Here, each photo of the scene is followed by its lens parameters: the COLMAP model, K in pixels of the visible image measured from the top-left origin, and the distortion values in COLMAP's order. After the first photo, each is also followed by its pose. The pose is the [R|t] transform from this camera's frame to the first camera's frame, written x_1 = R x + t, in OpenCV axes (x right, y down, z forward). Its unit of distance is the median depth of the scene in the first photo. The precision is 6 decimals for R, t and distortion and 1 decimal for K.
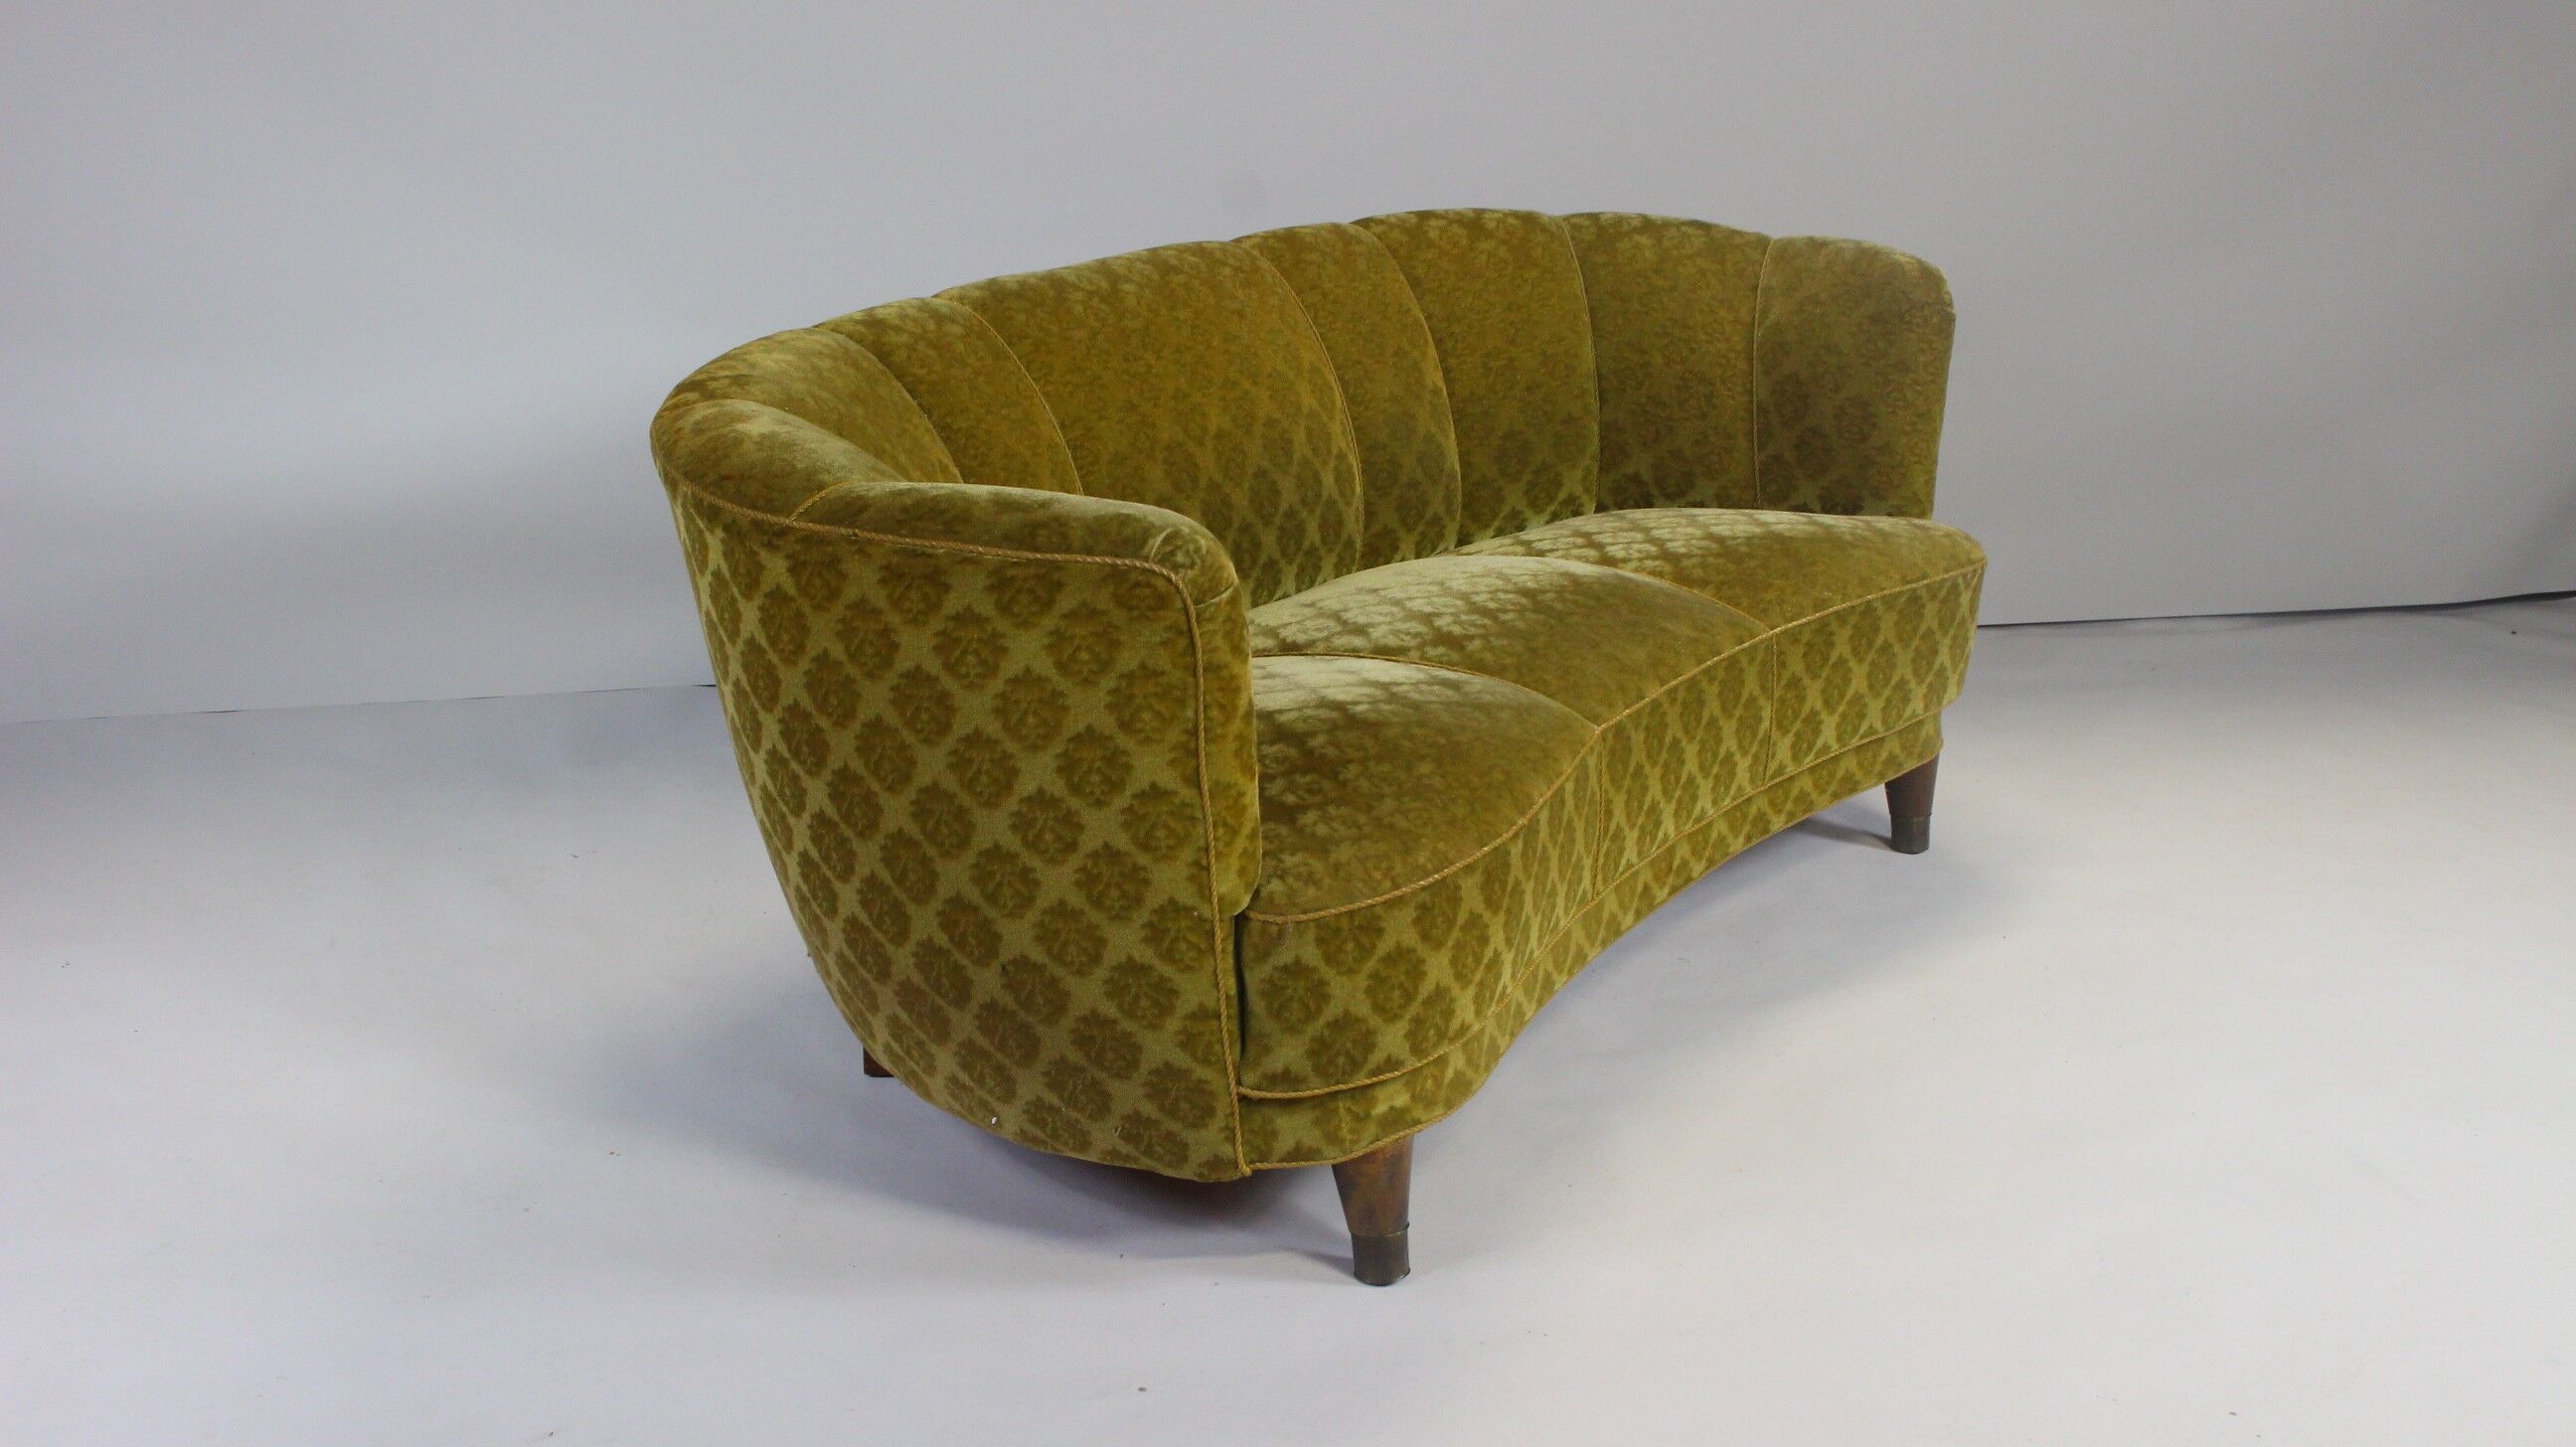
lens RADIAL K [[2924.2, 0, 1294.7], [0, 2924.2, 732.5], [0, 0, 1]] dist [-0.108922, 0.000000]
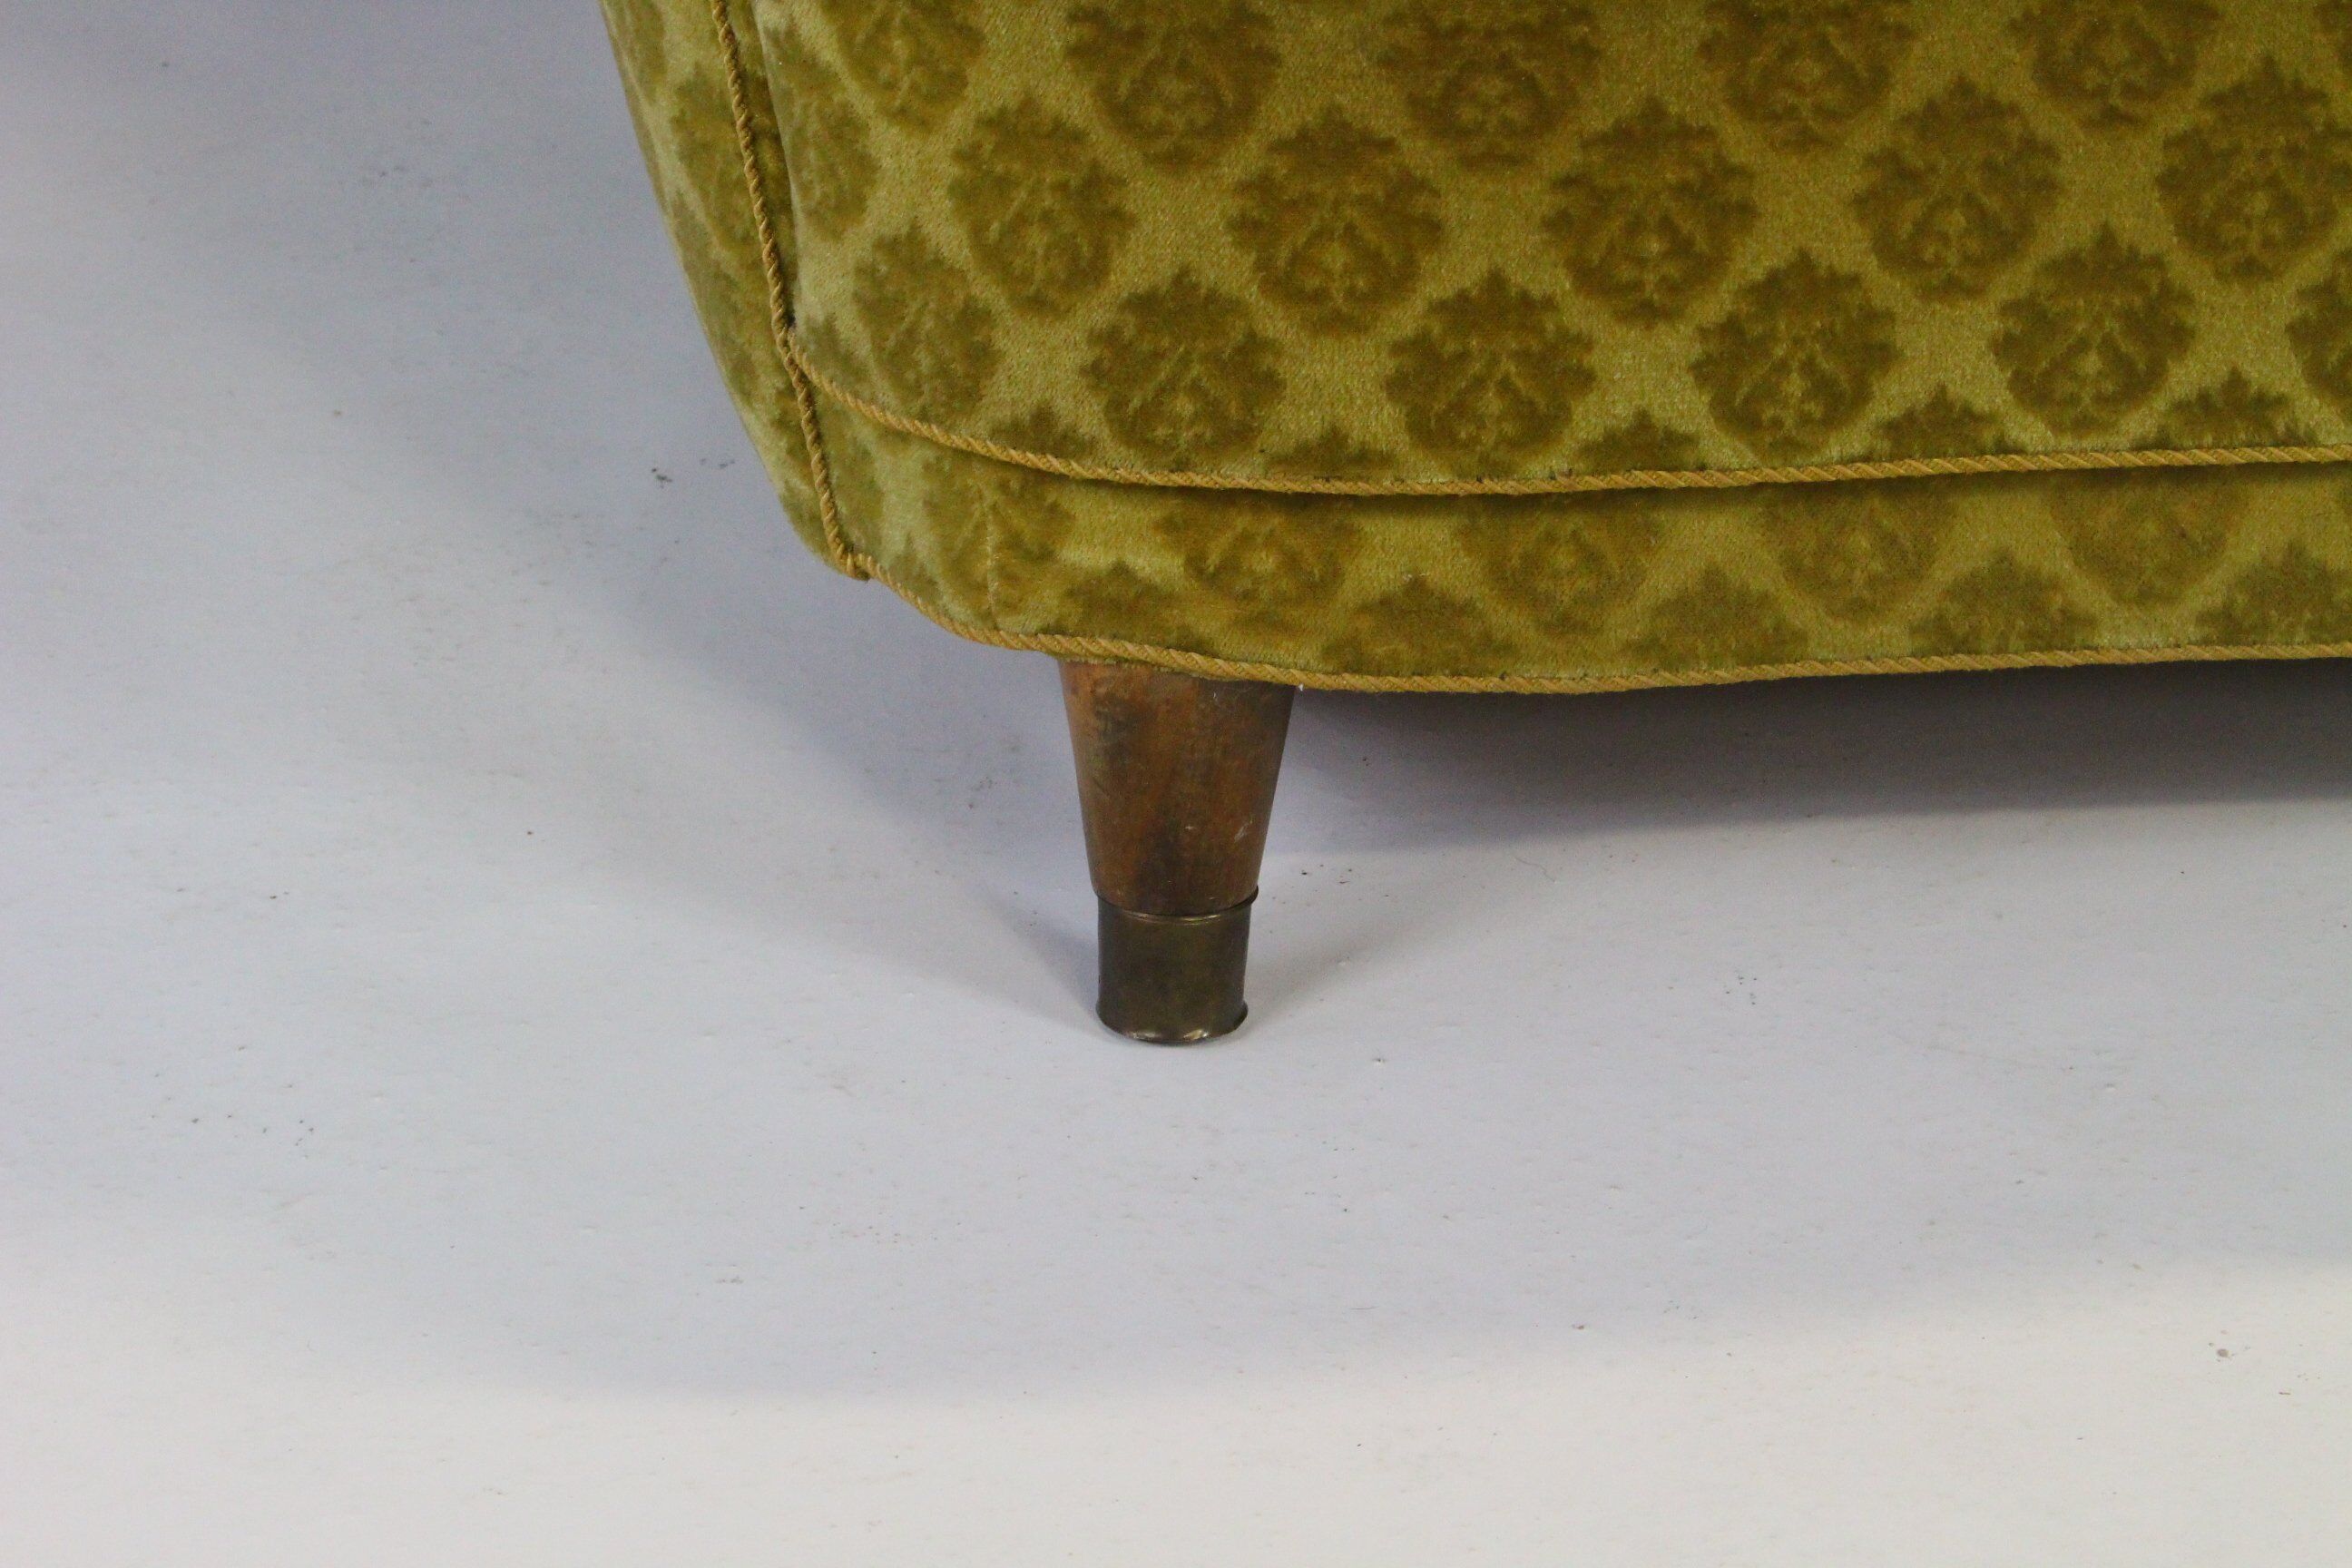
lens RADIAL K [[5725.5, 0, 1179.8], [0, 5725.5, 786.7], [0, 0, 1]] dist [0.045463, 0.000000]
pose [[0.484640, 0.414284, -0.770385, 0.584326], [-0.252112, 0.909510, 0.330500, -0.081334], [0.837594, 0.034050, 0.545231, 0.612704]]
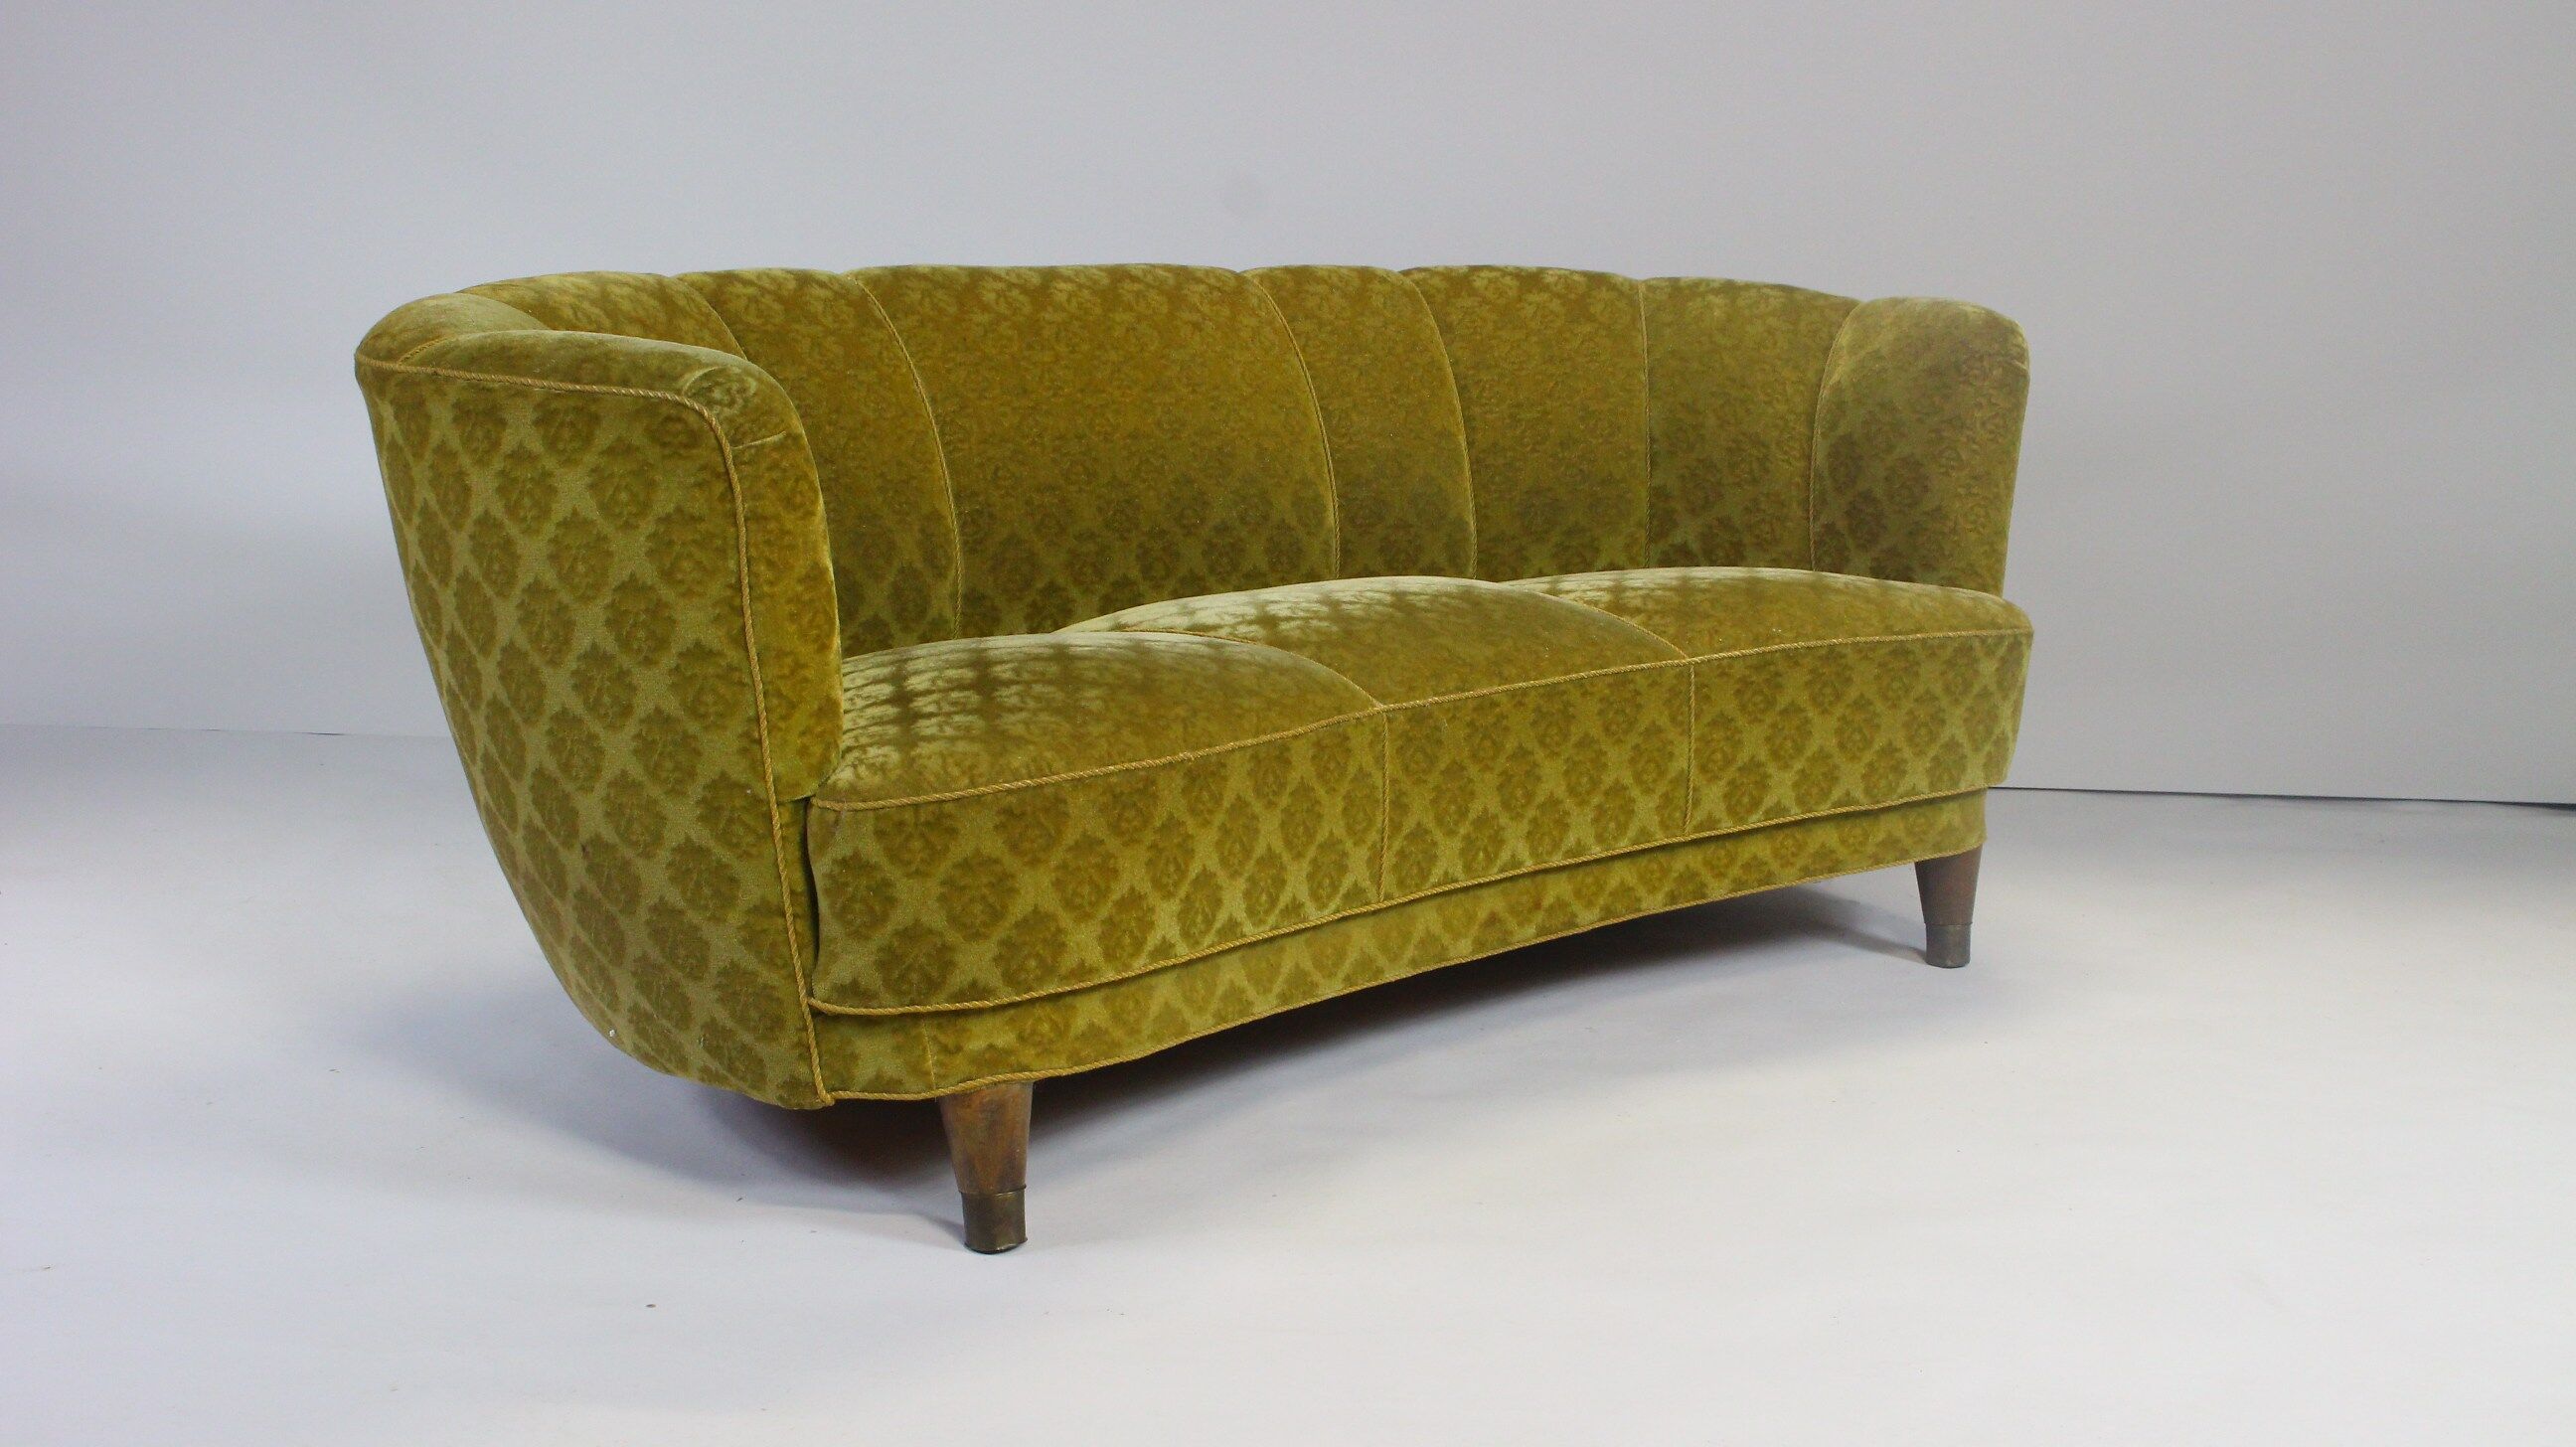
lens RADIAL K [[2924.2, 0, 1294.4], [0, 2924.2, 736.4], [0, 0, 1]] dist [-0.108922, 0.000000]
pose [[0.966388, 0.051133, -0.251951, 0.343577], [-0.081774, 0.990261, -0.112680, 0.125940], [0.243736, 0.129496, 0.961158, 0.135706]]
